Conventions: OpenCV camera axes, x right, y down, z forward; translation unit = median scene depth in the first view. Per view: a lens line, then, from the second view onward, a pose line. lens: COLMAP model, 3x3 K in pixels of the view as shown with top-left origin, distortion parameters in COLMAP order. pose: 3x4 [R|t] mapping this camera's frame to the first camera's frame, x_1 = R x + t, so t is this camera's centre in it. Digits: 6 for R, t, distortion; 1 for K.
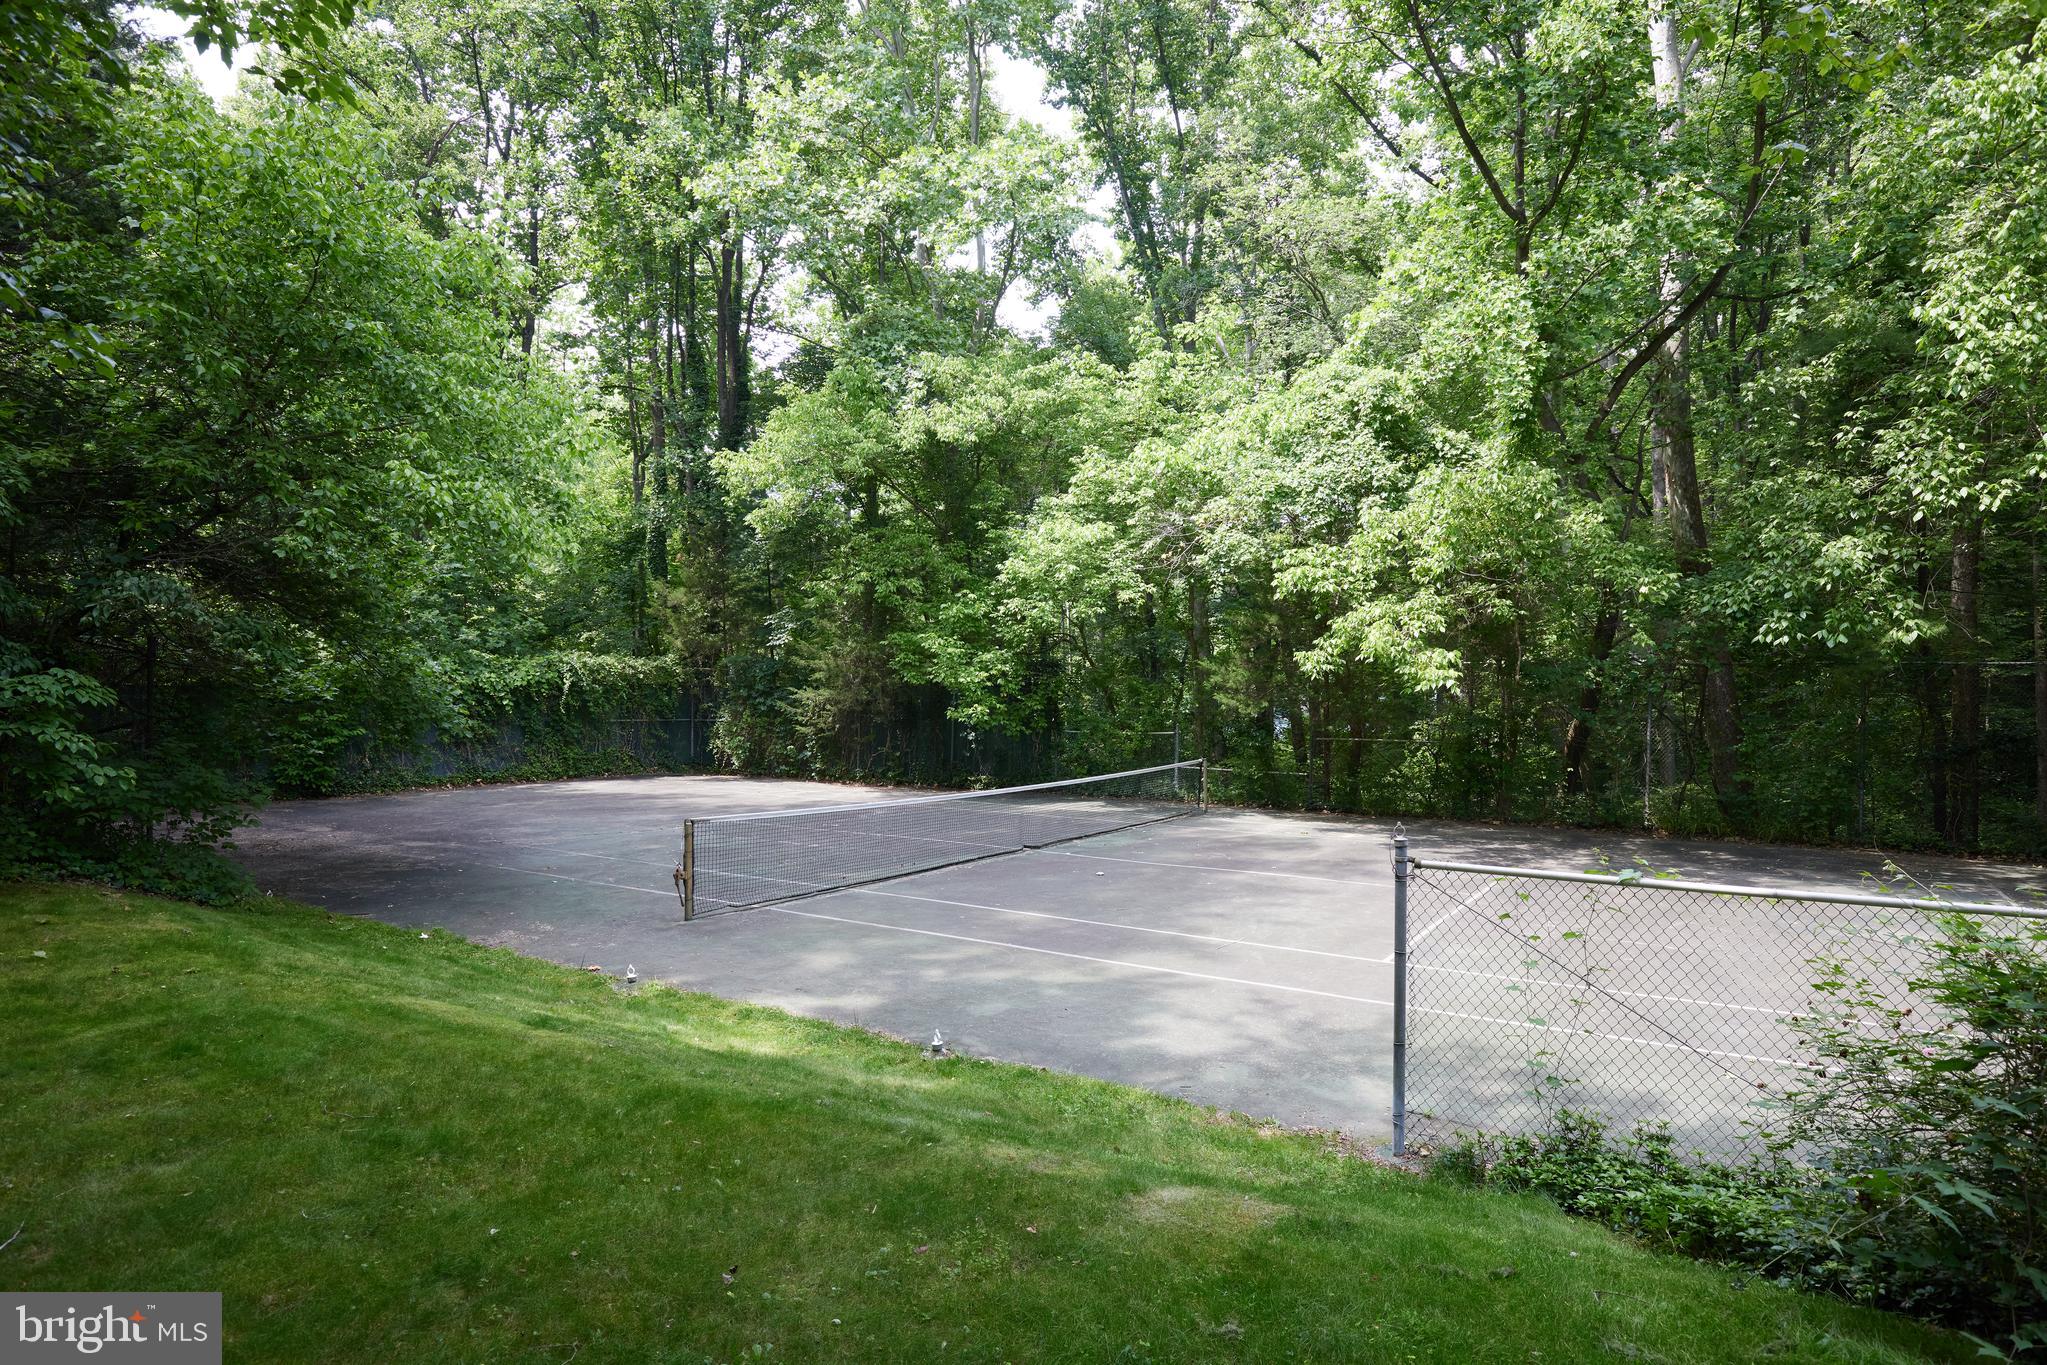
lens RADIAL K [[1205.3, 0, 1023.5], [0, 1205.3, 682.5], [0, 0, 1]] dist [-0.003093, -0.000183]
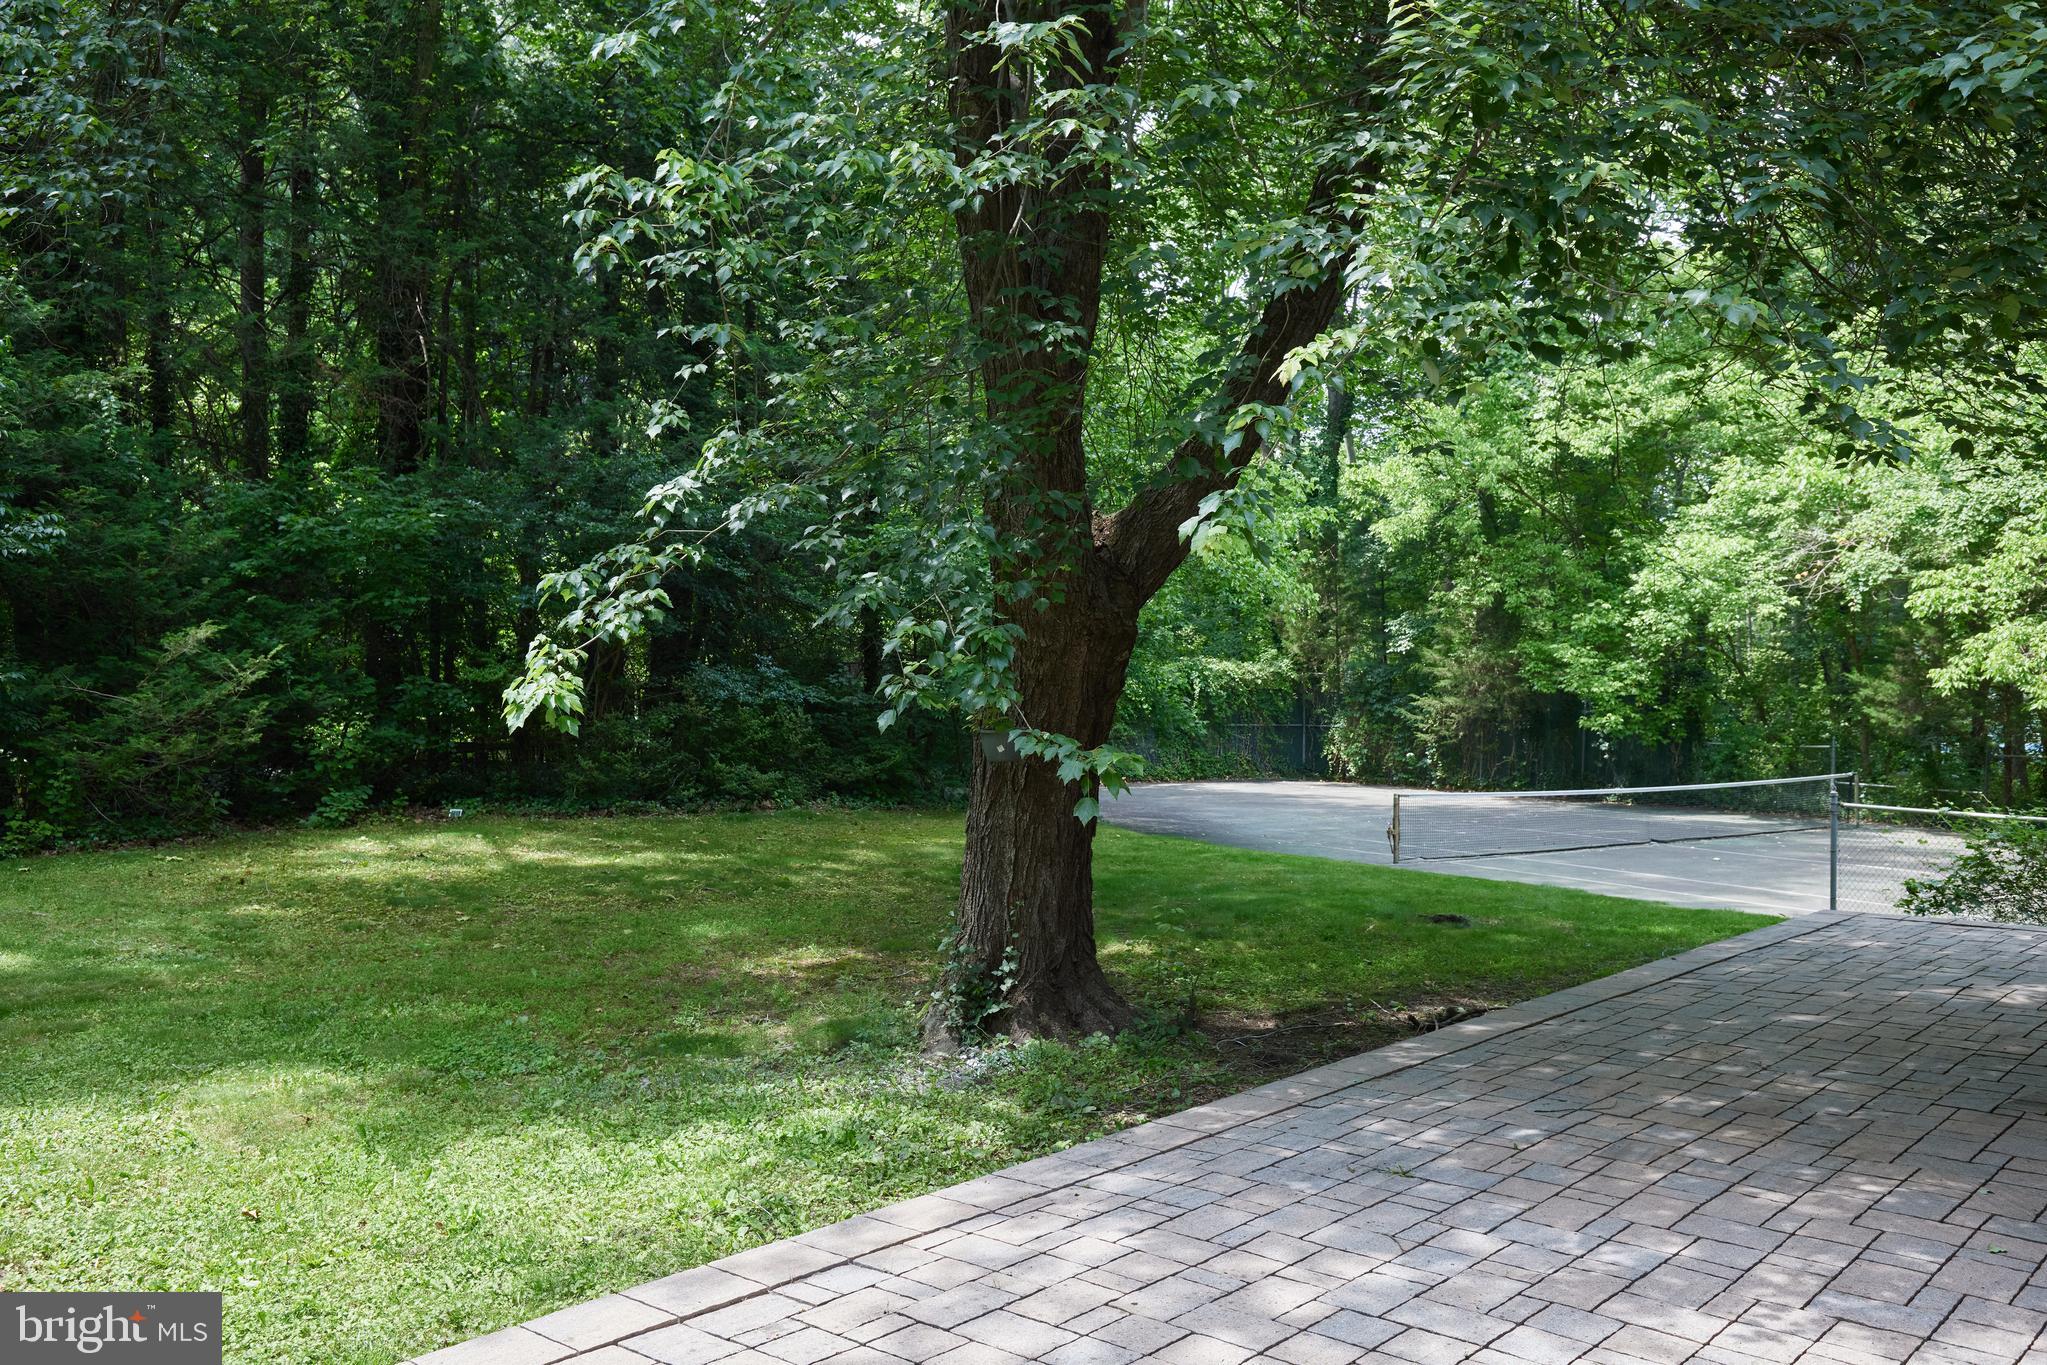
lens RADIAL K [[1728.4, 0, 1023.5], [0, 1728.4, 682.5], [0, 0, 1]] dist [0.012541, 0.011746]
pose [[0.933216, 0.006096, -0.359264, 0.023379], [-0.004583, 0.999977, 0.005063, -0.013348], [0.359286, -0.003079, 0.933222, -0.524754]]
